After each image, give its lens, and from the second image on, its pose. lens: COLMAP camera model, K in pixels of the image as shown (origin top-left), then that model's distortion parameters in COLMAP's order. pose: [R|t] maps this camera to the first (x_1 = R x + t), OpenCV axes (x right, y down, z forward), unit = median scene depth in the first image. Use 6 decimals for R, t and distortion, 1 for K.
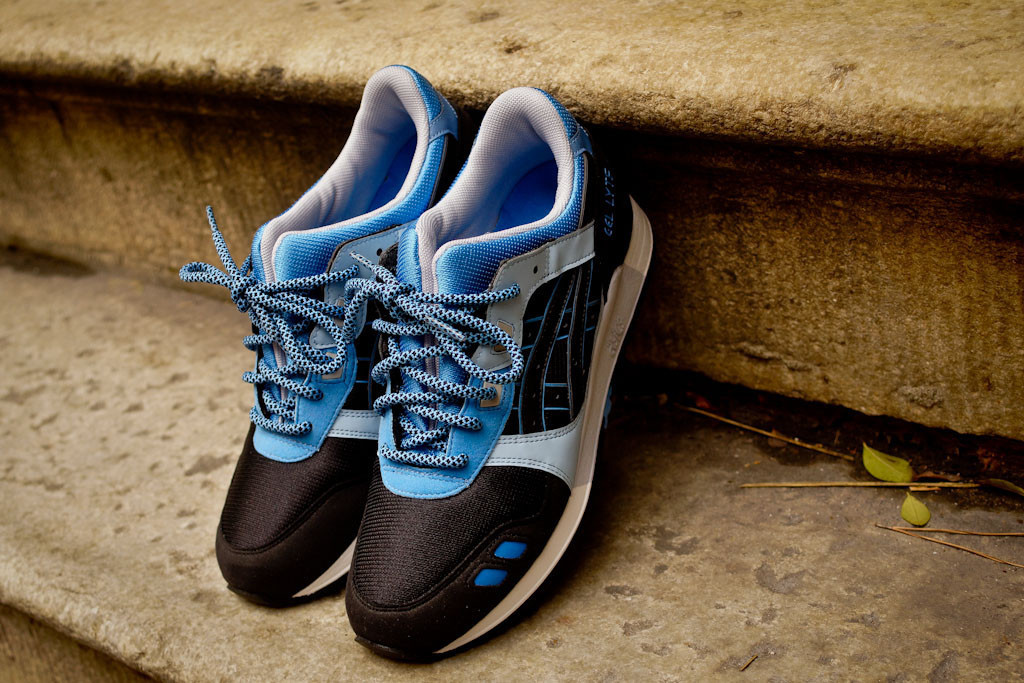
lens RADIAL K [[1433.8, 0, 512.0], [0, 1433.8, 341.5], [0, 0, 1]] dist [-0.019941, -0.032251]
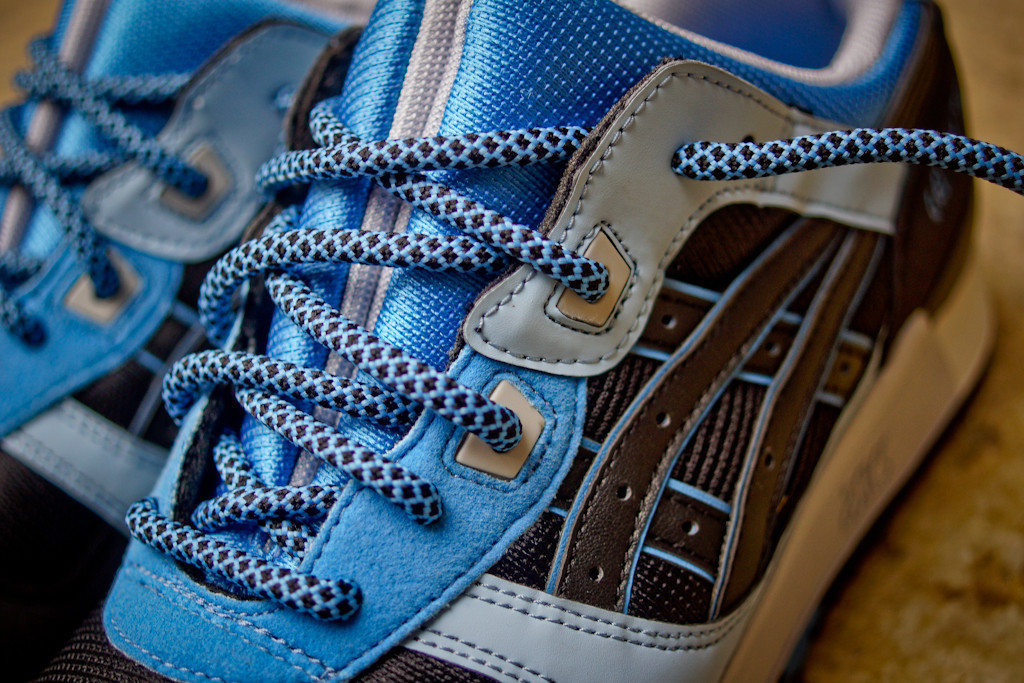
lens RADIAL K [[1433.8, 0, 512.0], [0, 1433.8, 341.5], [0, 0, 1]] dist [-0.019941, -0.032251]
pose [[0.945377, 0.298565, -0.130847, 0.022993], [-0.322737, 0.913728, -0.246864, 0.094287], [0.045853, 0.275608, 0.960176, 0.683109]]
